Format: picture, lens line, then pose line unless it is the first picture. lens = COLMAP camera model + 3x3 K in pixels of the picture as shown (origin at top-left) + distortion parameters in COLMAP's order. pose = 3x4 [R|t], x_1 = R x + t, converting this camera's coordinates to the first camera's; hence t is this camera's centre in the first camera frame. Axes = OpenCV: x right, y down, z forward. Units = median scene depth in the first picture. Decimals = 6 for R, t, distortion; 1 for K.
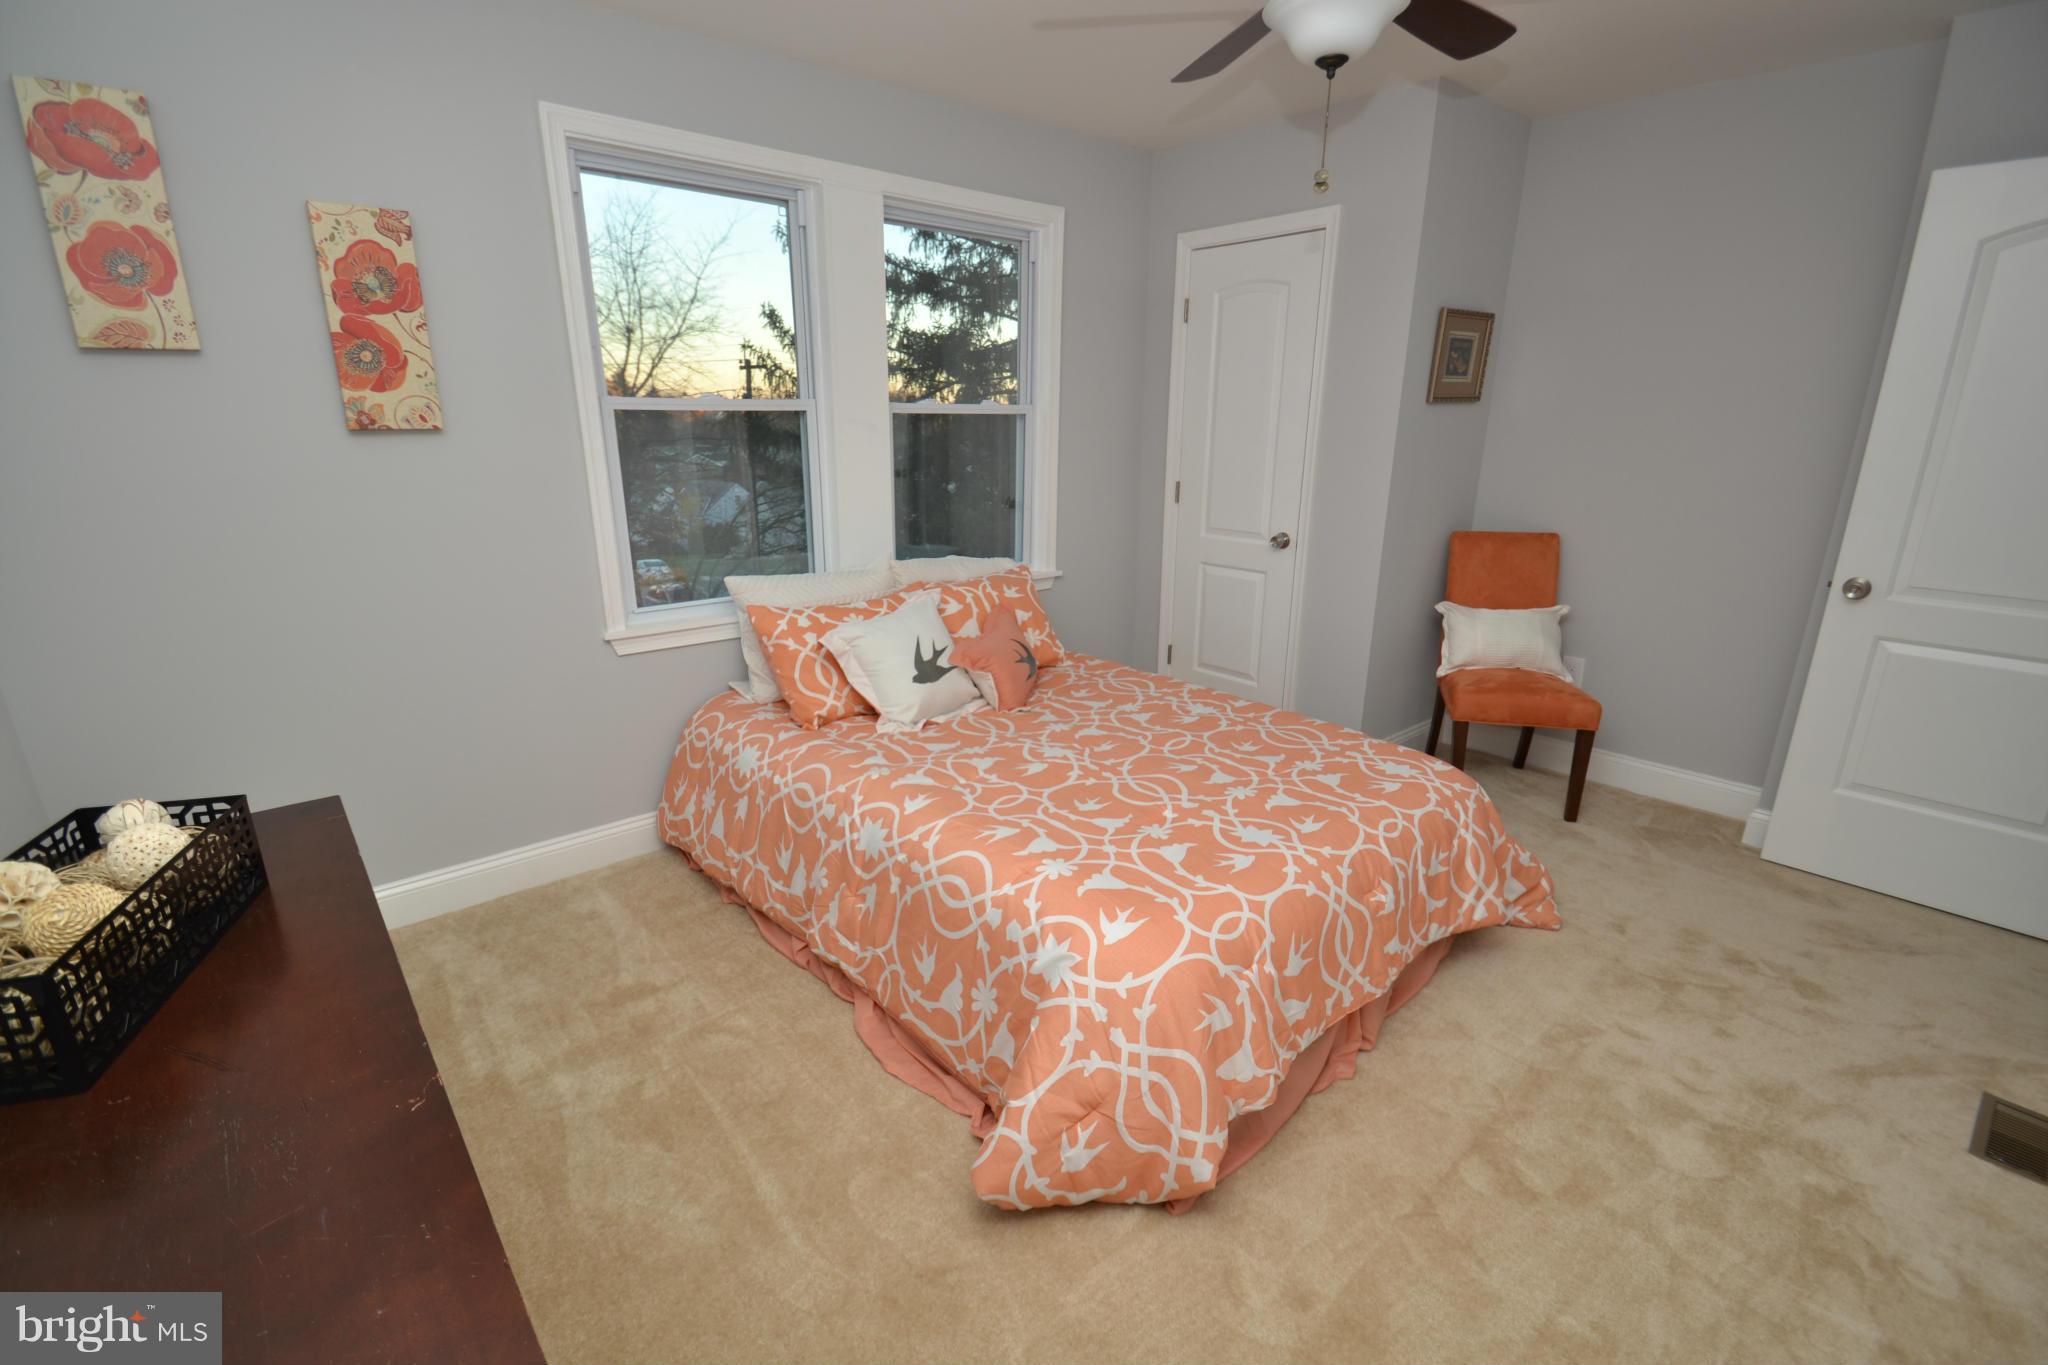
lens RADIAL K [[915.3, 0, 1024.0], [0, 915.3, 682.5], [0, 0, 1]] dist [0.018852, -0.020708]
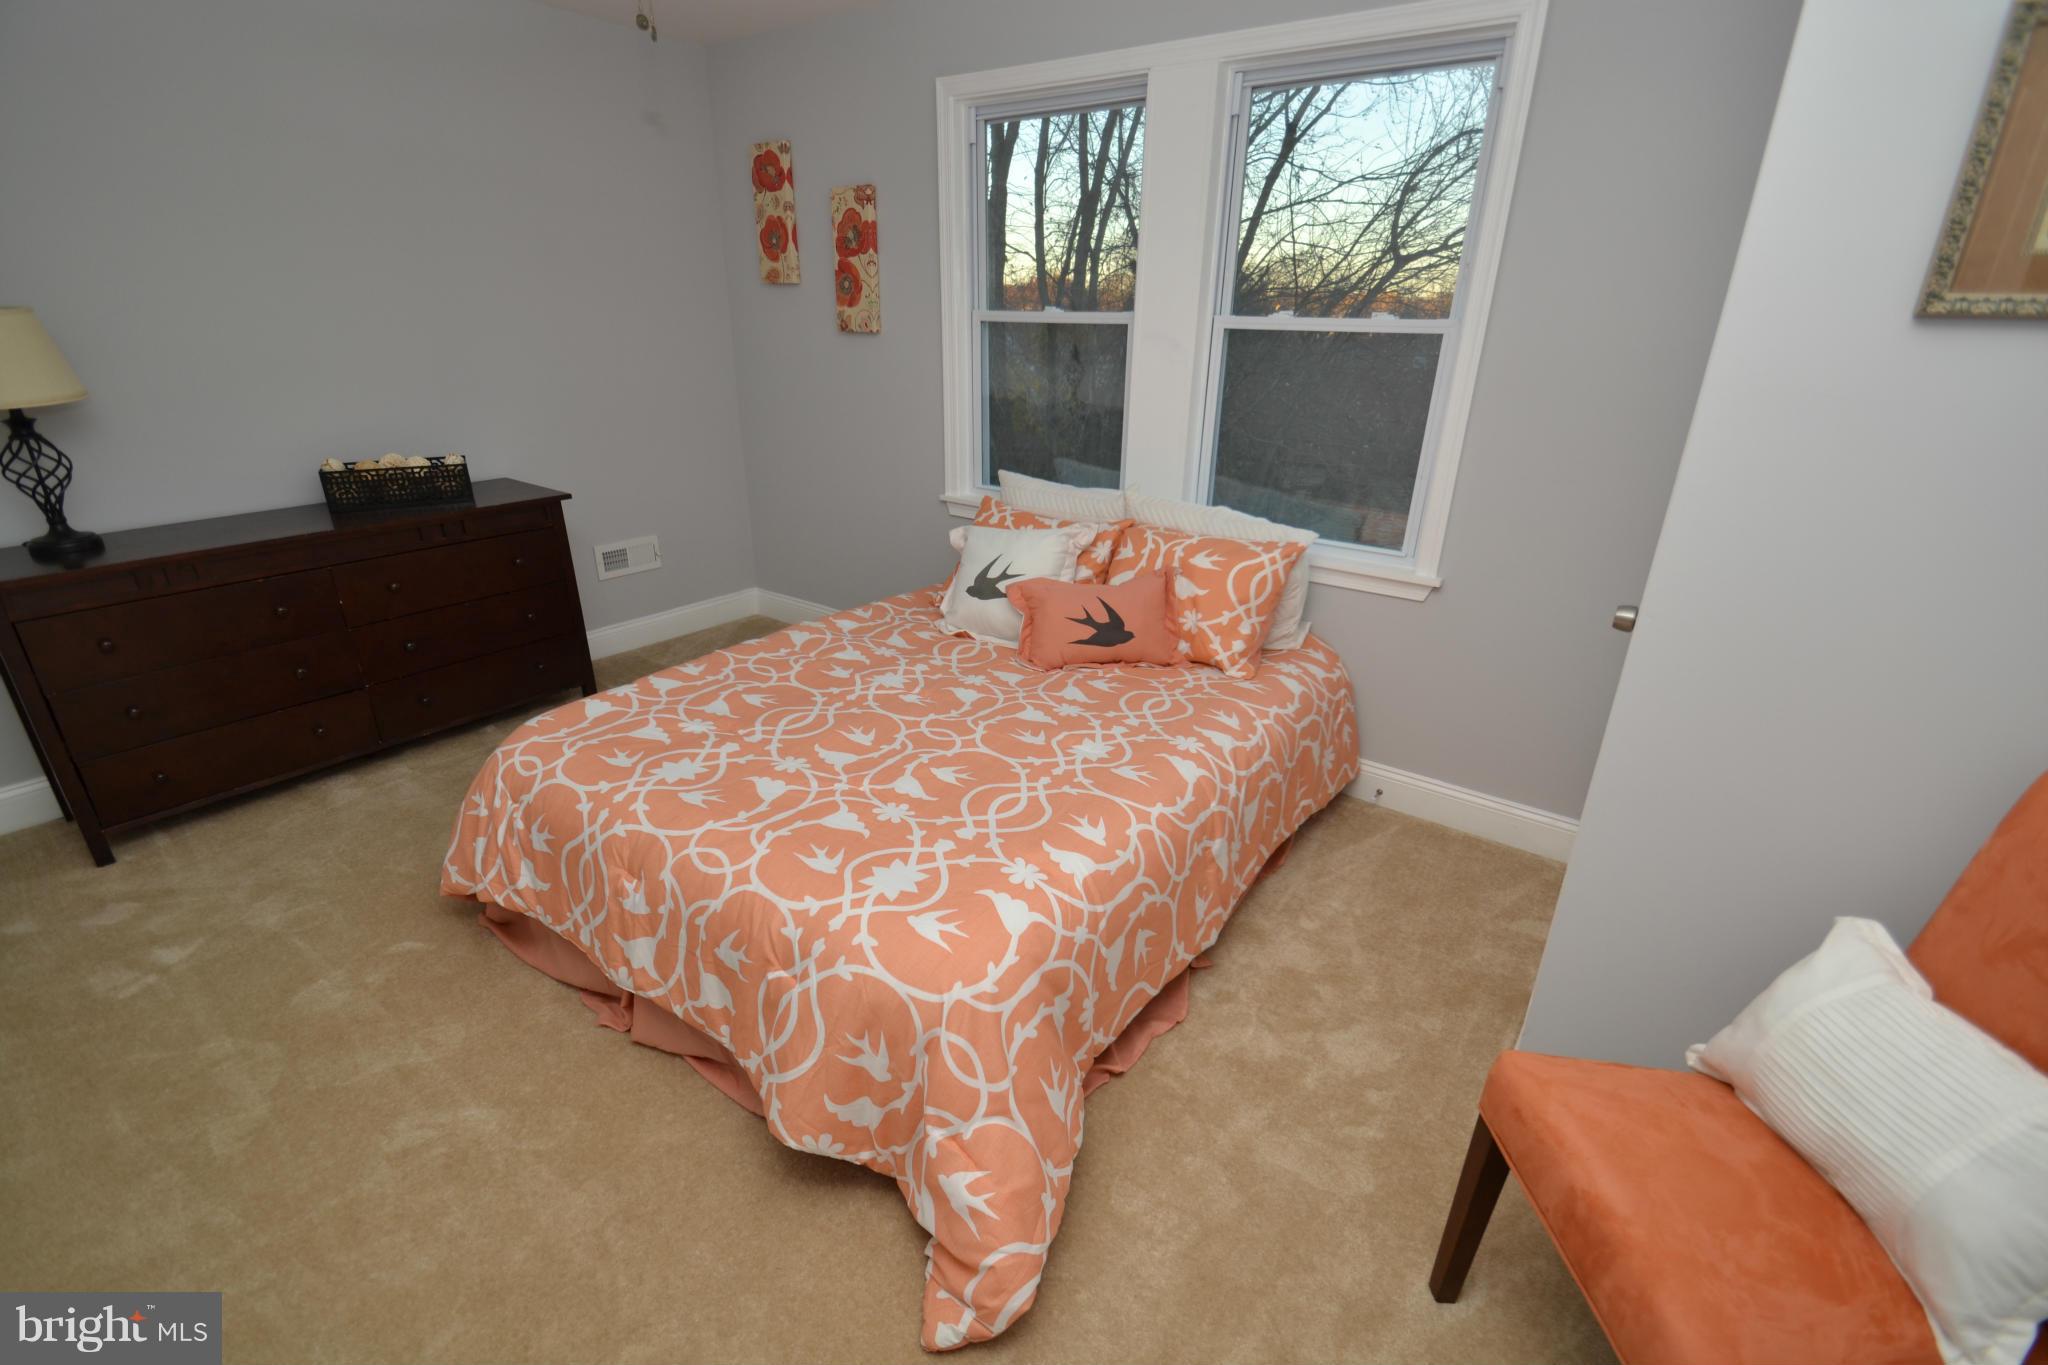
lens RADIAL K [[909.8, 0, 1013.8], [0, 909.8, 693.9], [0, 0, 1]] dist [0.018957, -0.021253]
pose [[0.200679, 0.370743, -0.906795, 1.071412], [-0.296881, 0.905113, 0.304354, -0.277618], [0.933590, 0.208132, 0.291704, 0.952540]]
